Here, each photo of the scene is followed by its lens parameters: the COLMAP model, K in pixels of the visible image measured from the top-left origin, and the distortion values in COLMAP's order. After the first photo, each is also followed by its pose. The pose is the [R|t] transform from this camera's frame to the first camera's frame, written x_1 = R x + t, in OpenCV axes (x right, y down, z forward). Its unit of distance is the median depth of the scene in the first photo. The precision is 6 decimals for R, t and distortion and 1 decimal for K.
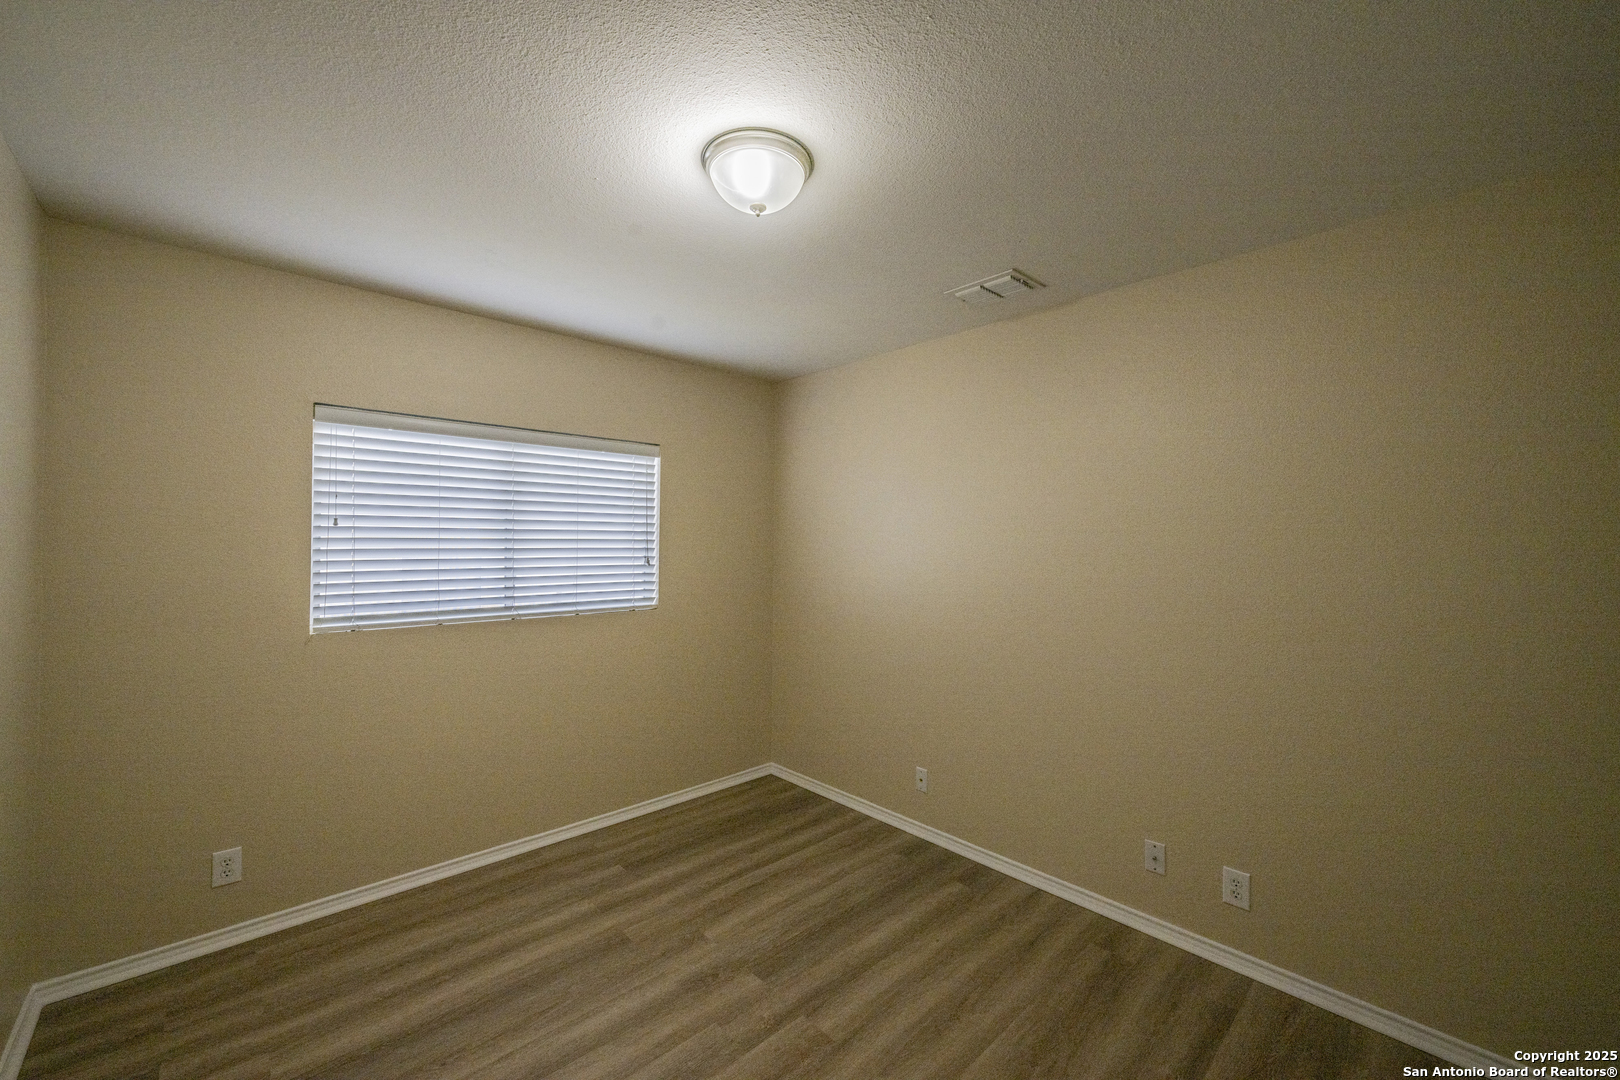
lens RADIAL K [[642.9, 0, 811.2], [0, 642.9, 549.6], [0, 0, 1]] dist [0.001689, -0.000074]
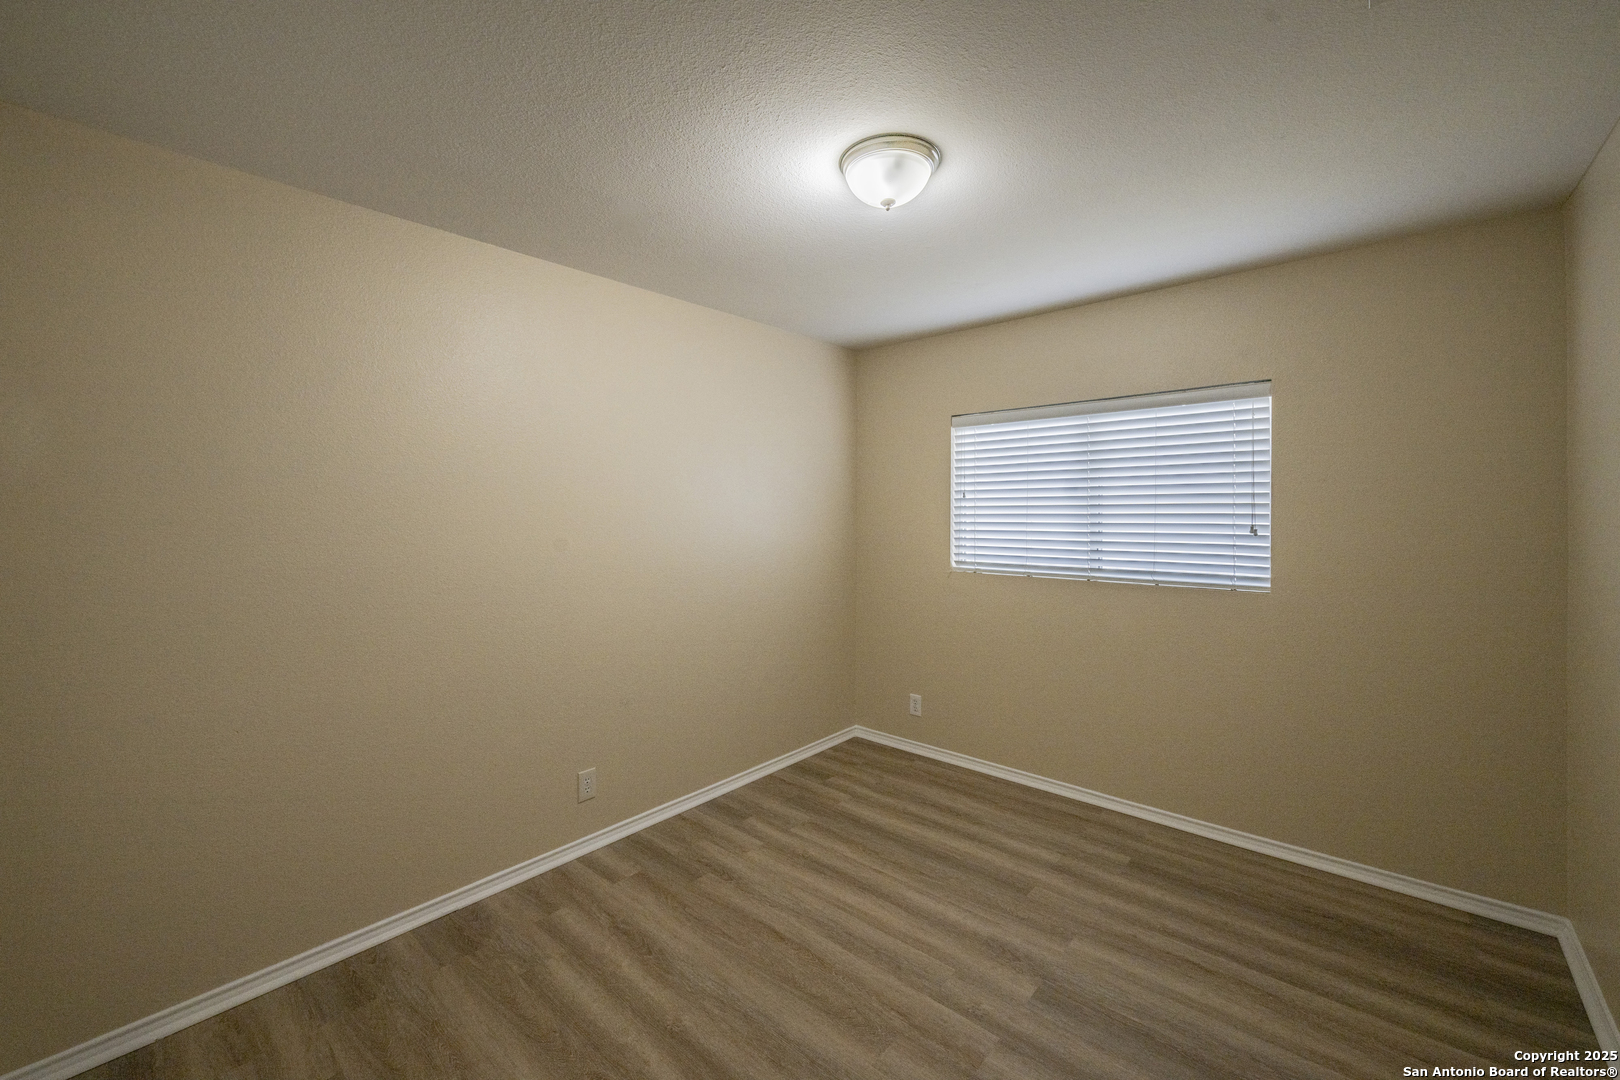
lens RADIAL K [[665.2, 0, 806.1], [0, 665.2, 518.9], [0, 0, 1]] dist [-0.000585, -0.000223]
pose [[0.072720, 0.007089, -0.997327, 0.715637], [-0.009287, 0.999936, 0.006431, 0.004336], [0.997309, 0.008795, 0.072782, 0.540697]]
